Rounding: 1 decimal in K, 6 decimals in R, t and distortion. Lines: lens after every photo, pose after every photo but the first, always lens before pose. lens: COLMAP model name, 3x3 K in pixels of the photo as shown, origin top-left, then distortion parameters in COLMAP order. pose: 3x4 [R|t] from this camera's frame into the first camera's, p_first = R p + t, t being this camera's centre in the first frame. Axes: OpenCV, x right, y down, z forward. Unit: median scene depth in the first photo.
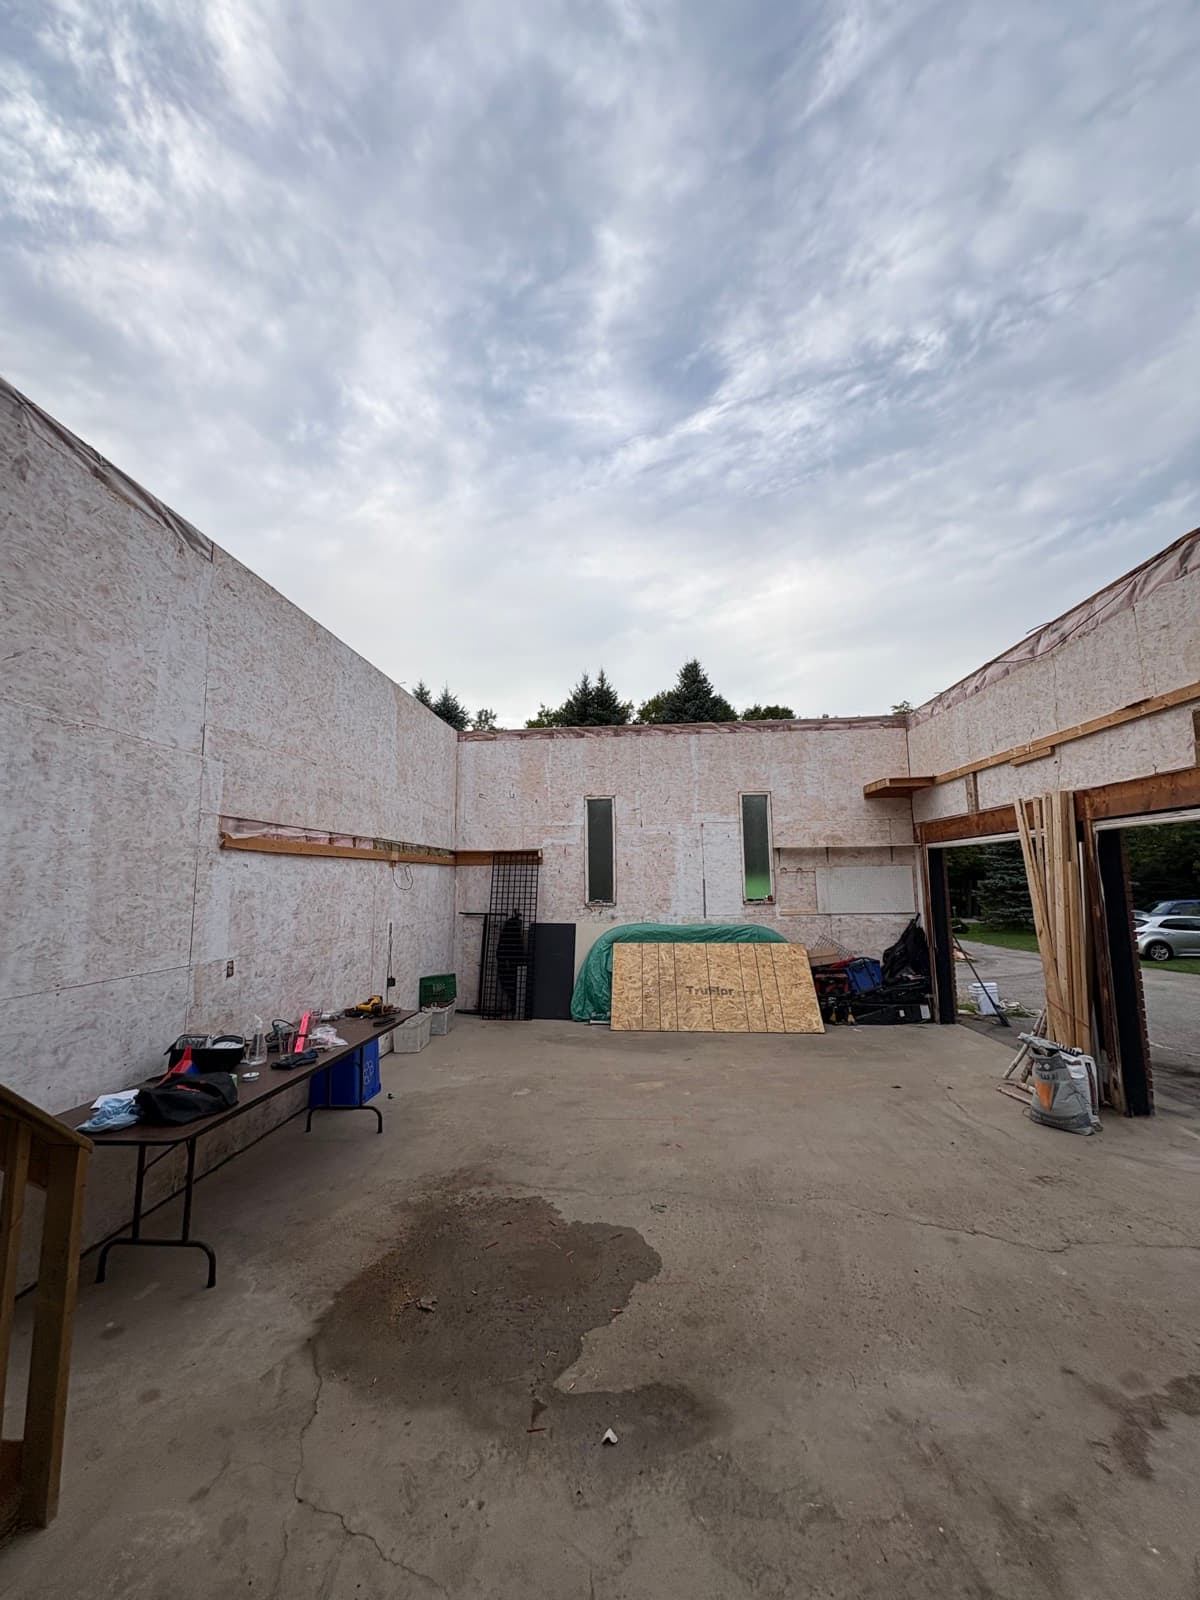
lens RADIAL K [[632.2, 0, 600.0], [0, 632.2, 800.0], [0, 0, 1]] dist [0.000089, -0.000250]
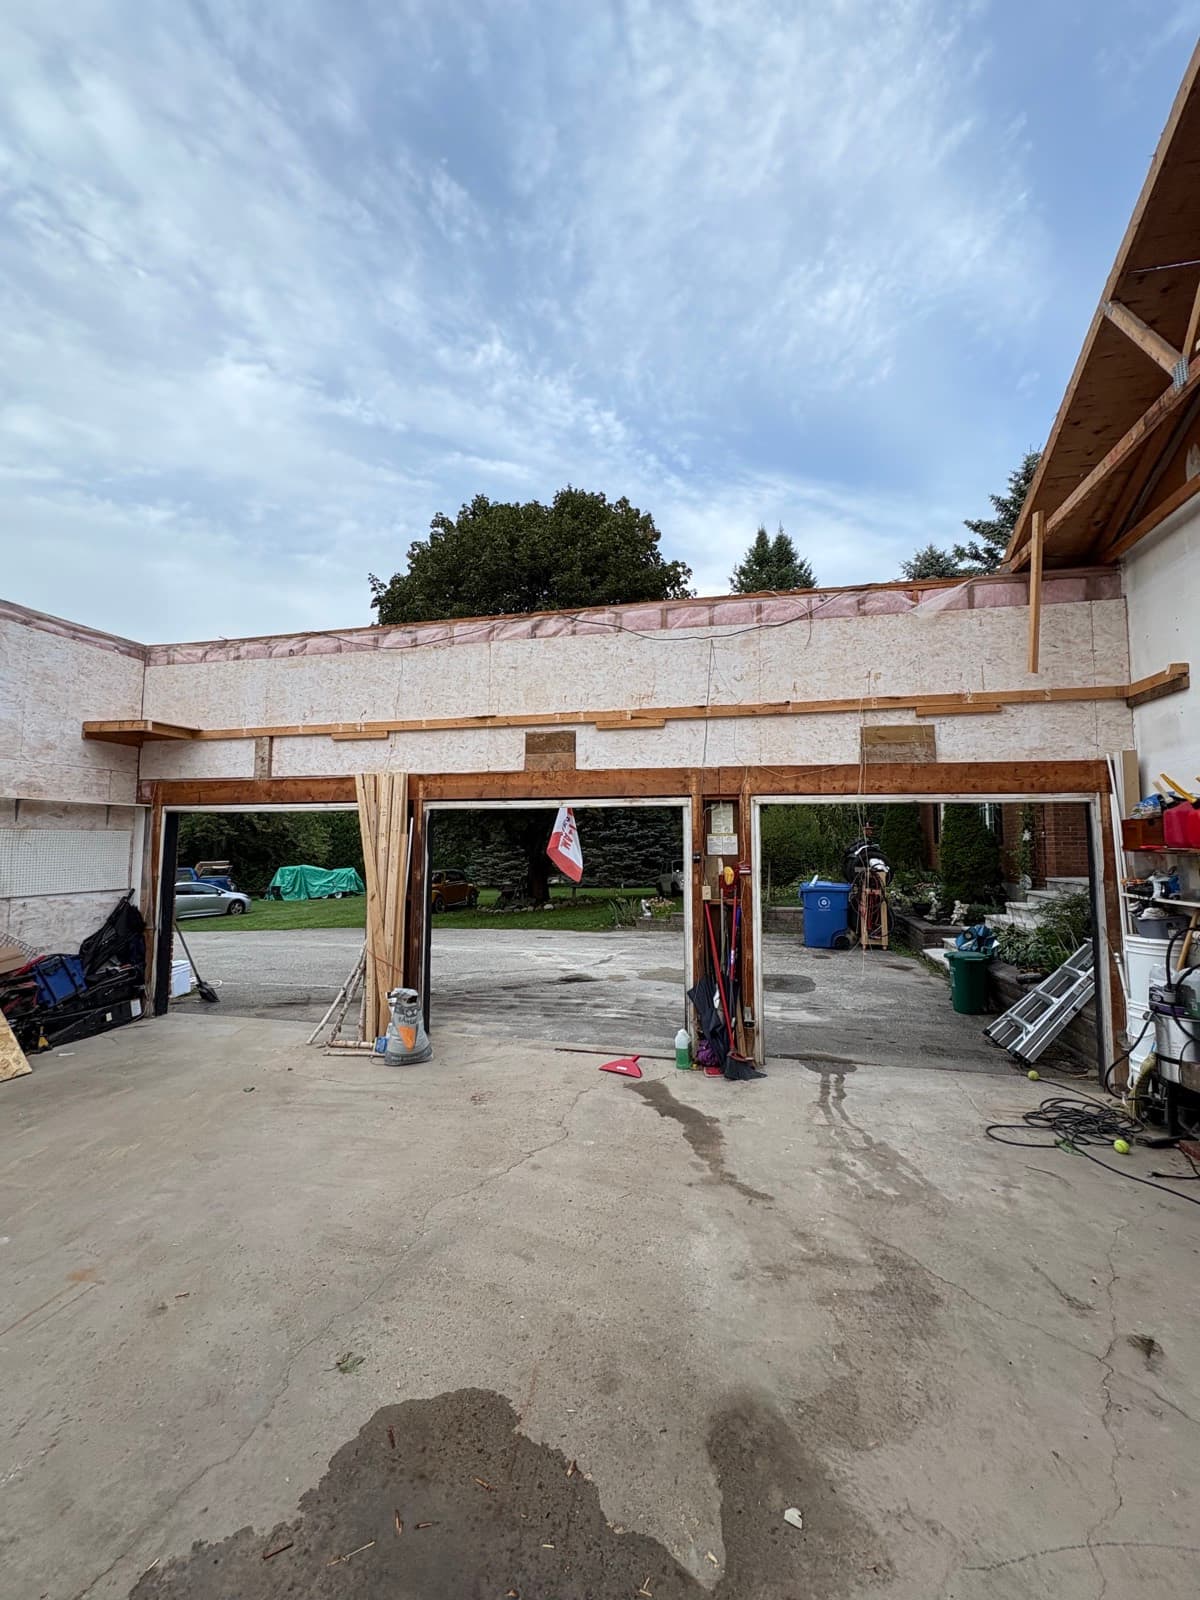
lens RADIAL K [[632.2, 0, 600.0], [0, 632.2, 800.0], [0, 0, 1]] dist [0.000089, -0.000250]
pose [[0.153936, 0.083158, 0.984575, -0.341568], [-0.128314, 0.989697, -0.063529, 0.062541], [-0.979714, -0.116555, 0.163021, 0.456793]]
